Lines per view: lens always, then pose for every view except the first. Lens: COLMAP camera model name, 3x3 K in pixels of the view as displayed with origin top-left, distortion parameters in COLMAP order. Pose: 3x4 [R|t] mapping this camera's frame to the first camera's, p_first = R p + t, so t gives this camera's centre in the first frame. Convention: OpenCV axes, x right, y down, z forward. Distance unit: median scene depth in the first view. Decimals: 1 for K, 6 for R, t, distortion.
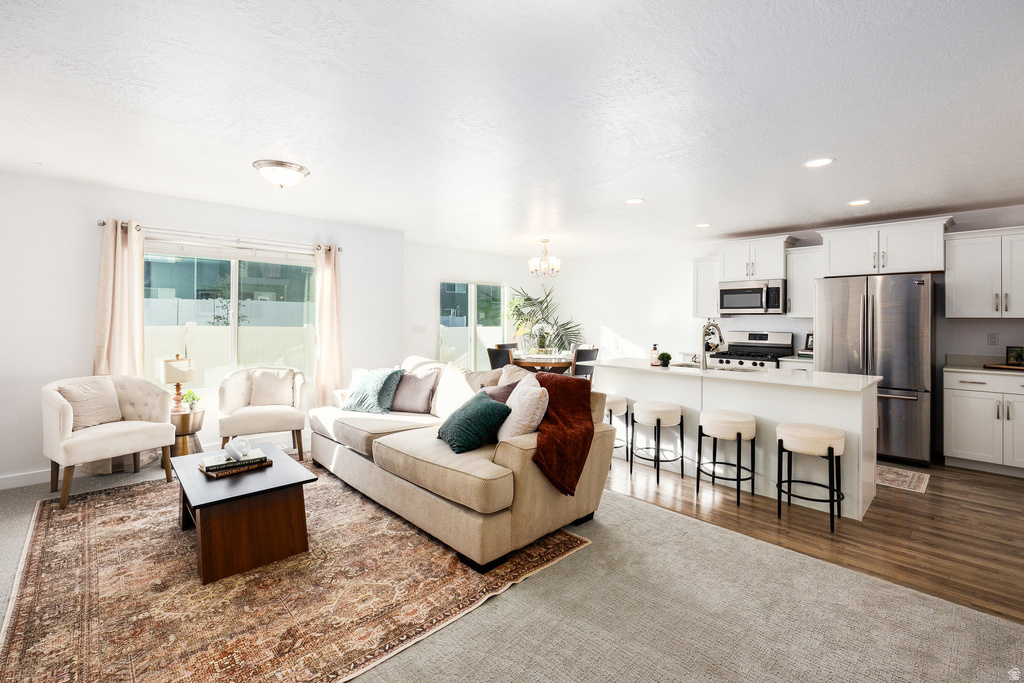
lens RADIAL K [[449.4, 0, 514.1], [0, 449.4, 316.8], [0, 0, 1]] dist [-0.016404, 0.001031]
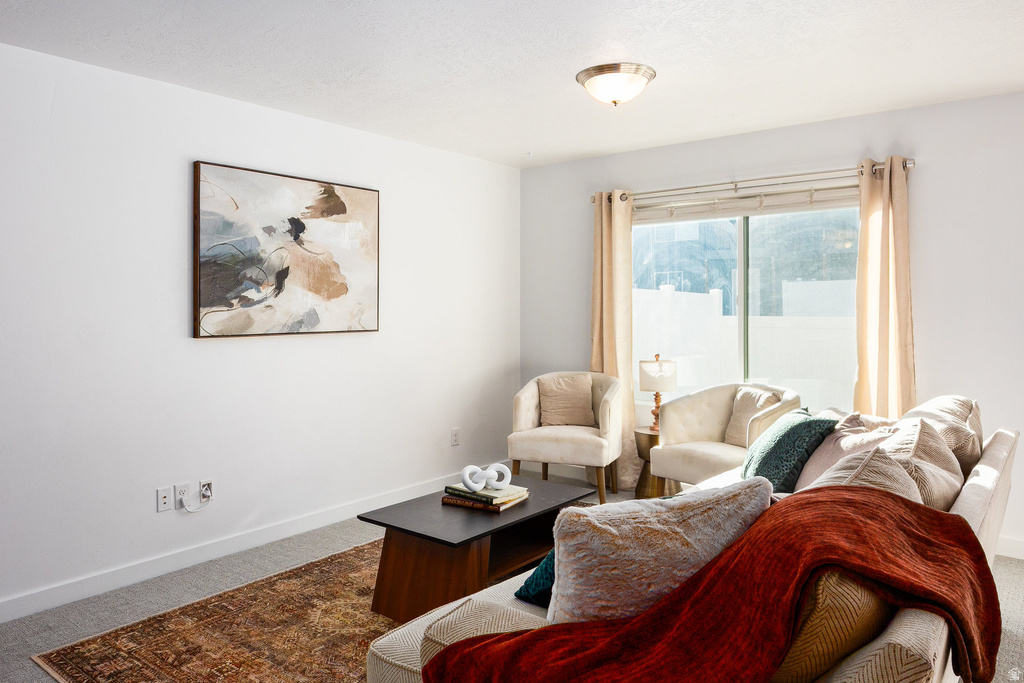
lens RADIAL K [[689.7, 0, 501.5], [0, 689.7, 307.9], [0, 0, 1]] dist [-0.015024, 0.002435]
pose [[0.131759, -0.003228, -0.991277, 0.356310], [0.010594, 0.999942, -0.001848, 0.004430], [0.991225, -0.010258, 0.131785, 0.558317]]
